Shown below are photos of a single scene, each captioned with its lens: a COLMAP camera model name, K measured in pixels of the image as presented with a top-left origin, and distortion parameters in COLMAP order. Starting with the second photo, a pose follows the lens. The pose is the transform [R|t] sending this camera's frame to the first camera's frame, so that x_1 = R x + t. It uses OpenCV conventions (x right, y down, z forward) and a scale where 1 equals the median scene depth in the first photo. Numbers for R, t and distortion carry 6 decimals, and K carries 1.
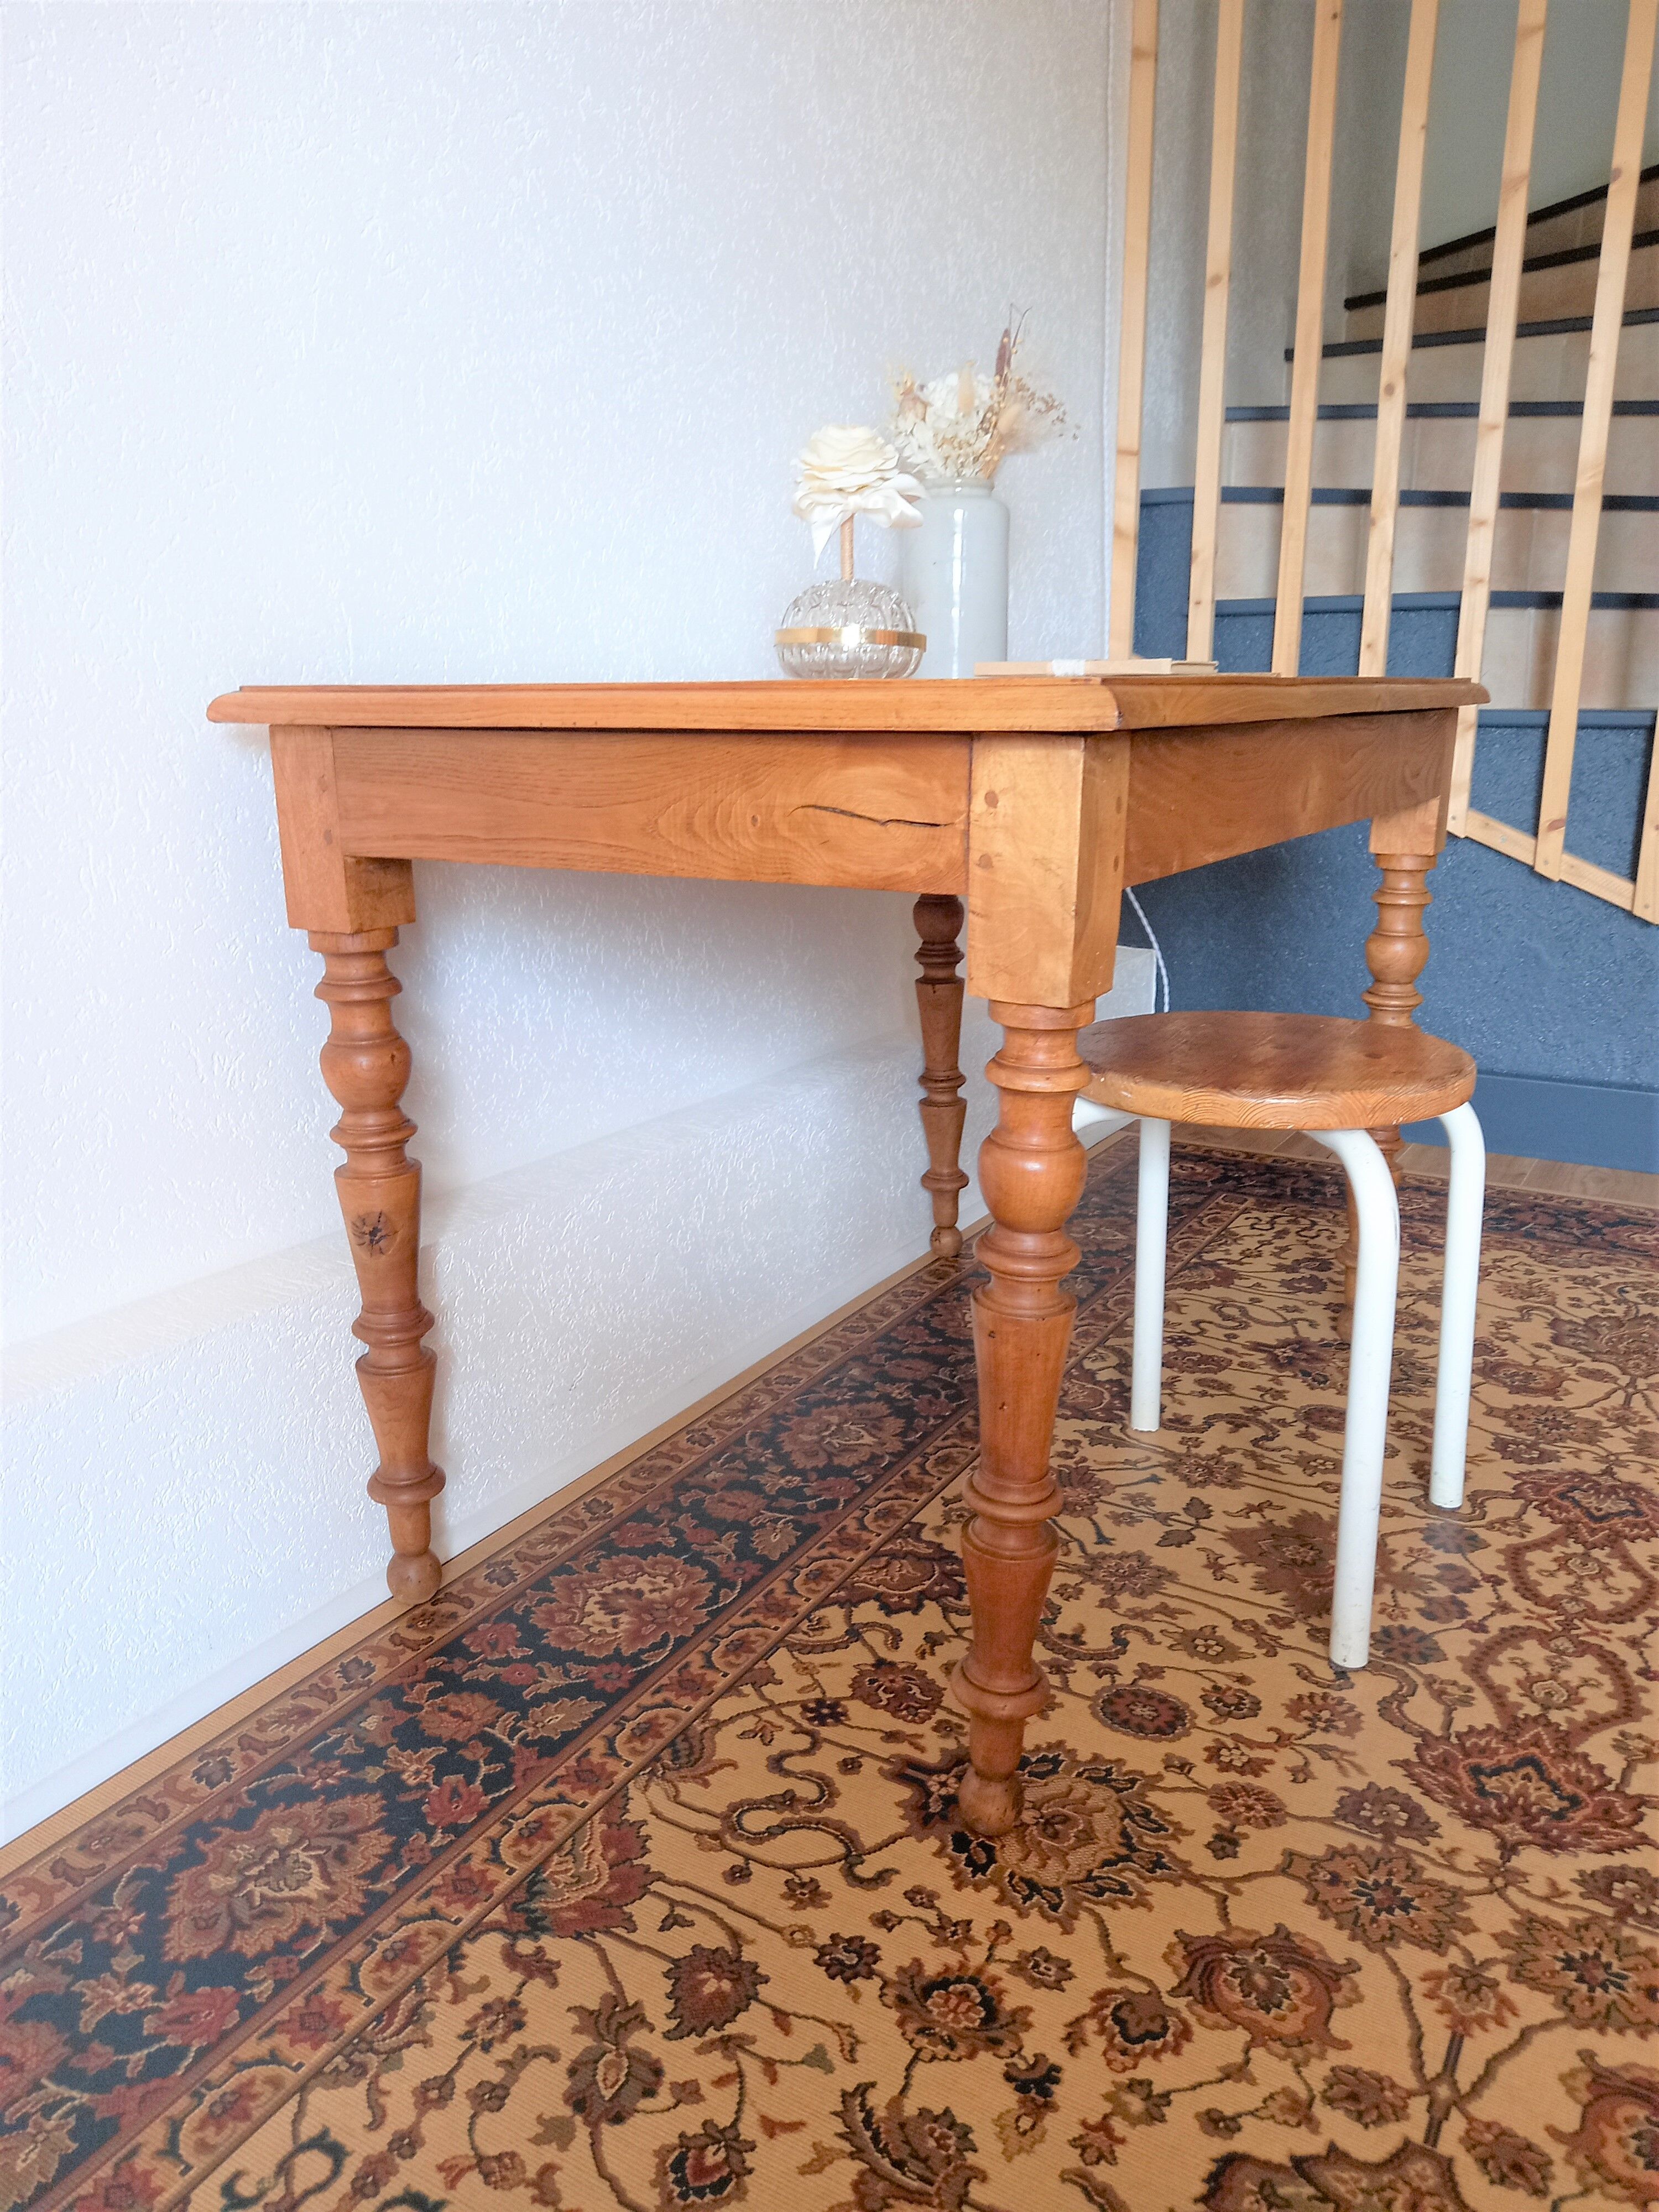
lens RADIAL K [[1645.4, 0, 833.3], [0, 1645.4, 1122.8], [0, 0, 1]] dist [0.026747, -0.016472]
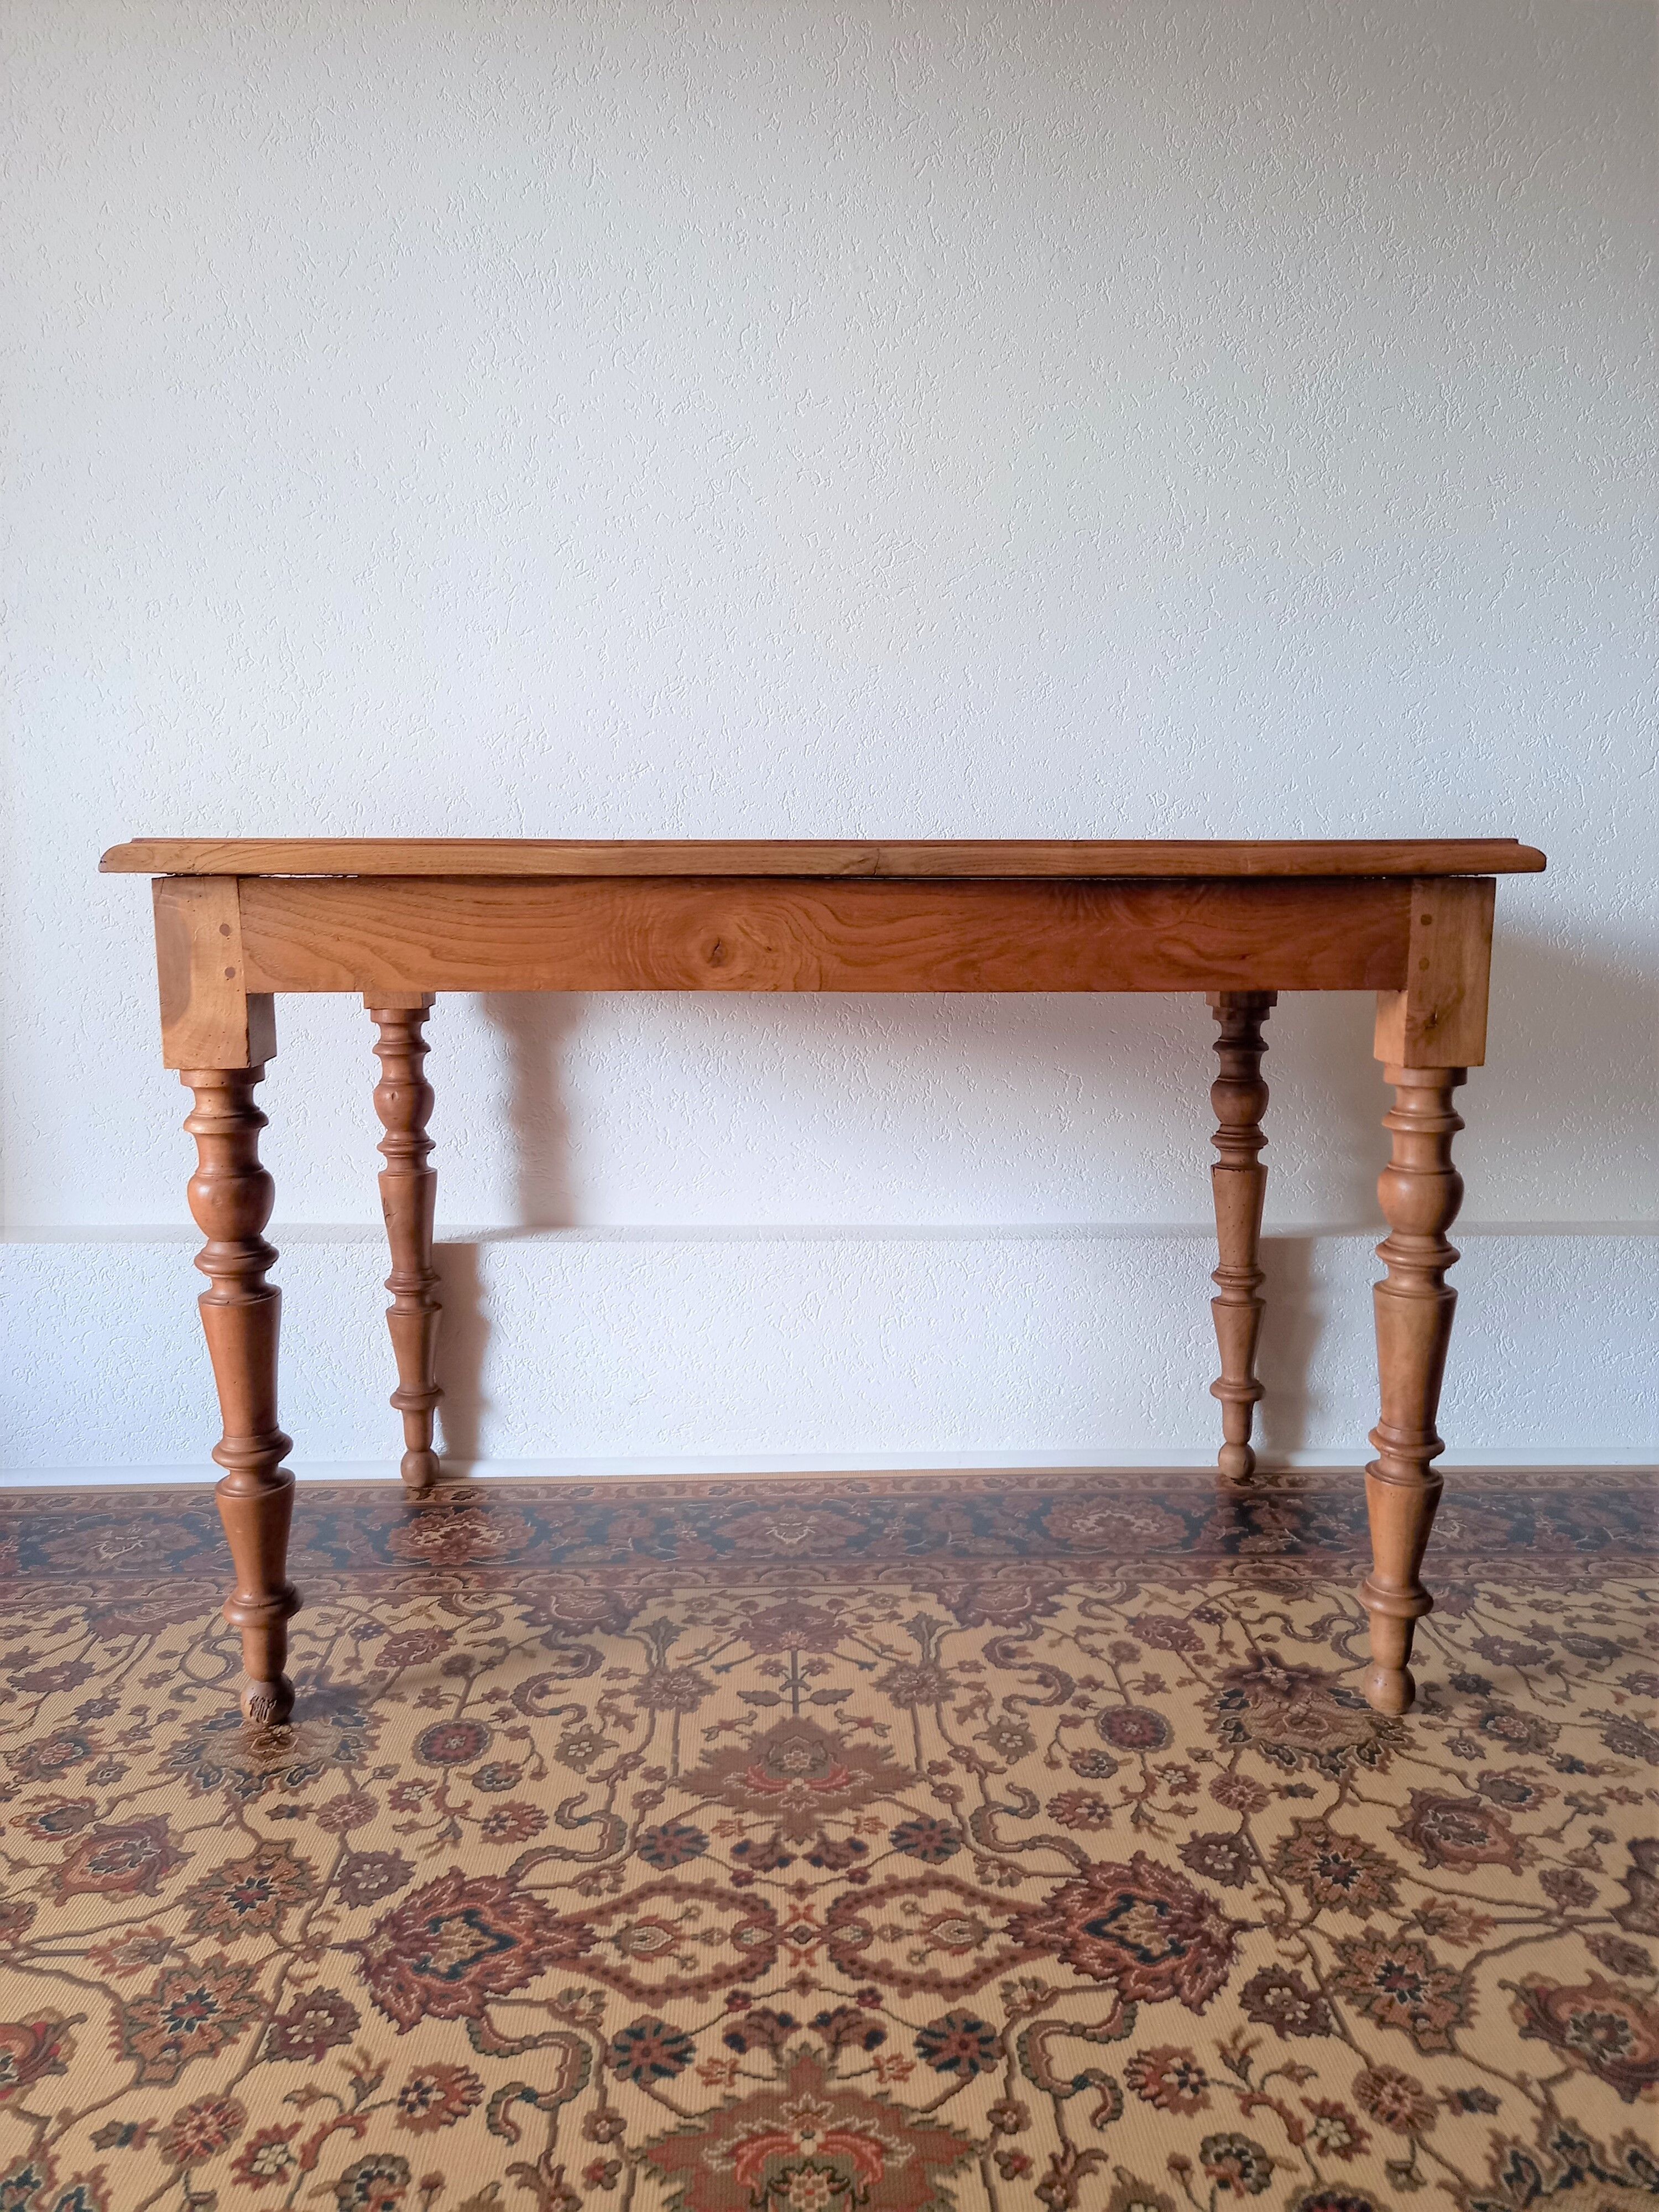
lens RADIAL K [[1645.4, 0, 814.8], [0, 1645.4, 1099.8], [0, 0, 1]] dist [0.026747, -0.016472]
pose [[0.527029, 0.123836, -0.840776, 1.350398], [-0.221757, 0.975091, 0.004613, -0.144126], [0.820405, 0.184017, 0.541363, 0.574820]]
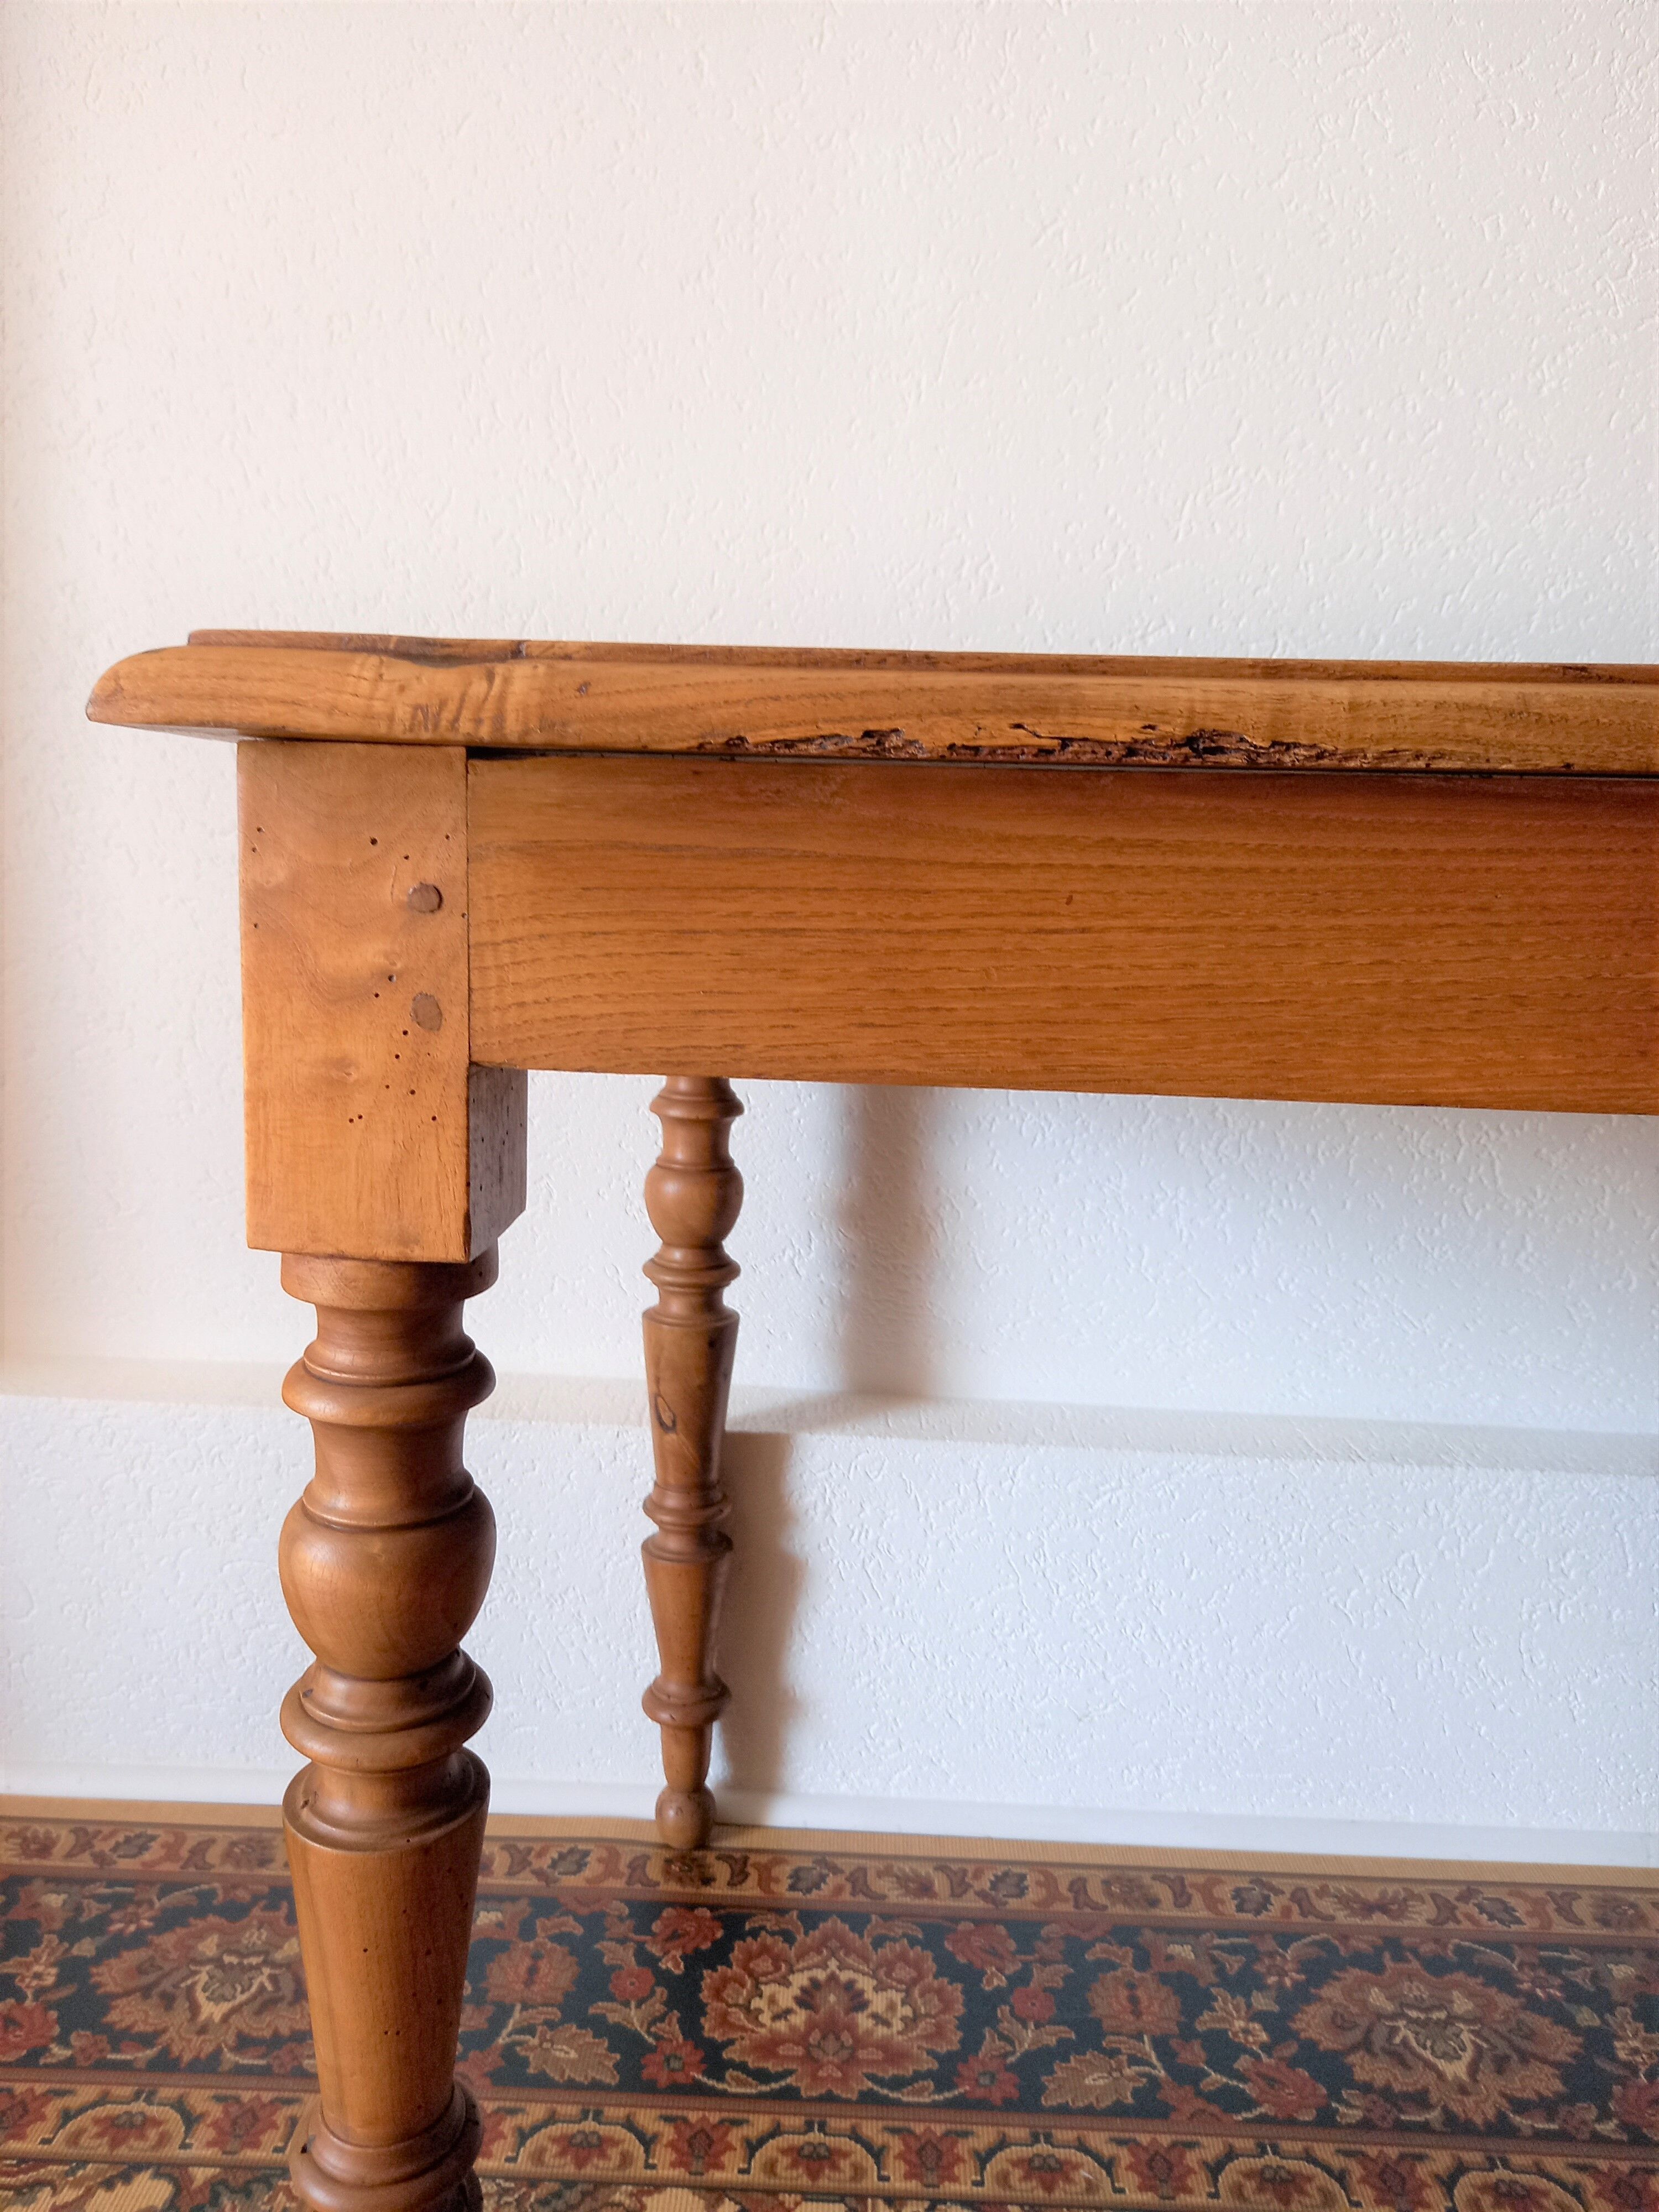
lens RADIAL K [[1645.4, 0, 801.2], [0, 1645.4, 1117.2], [0, 0, 1]] dist [0.026747, -0.016472]
pose [[0.475911, 0.169927, -0.862922, 0.536029], [-0.263587, 0.963614, 0.044384, -0.140547], [0.839065, 0.206332, 0.503385, 0.680091]]
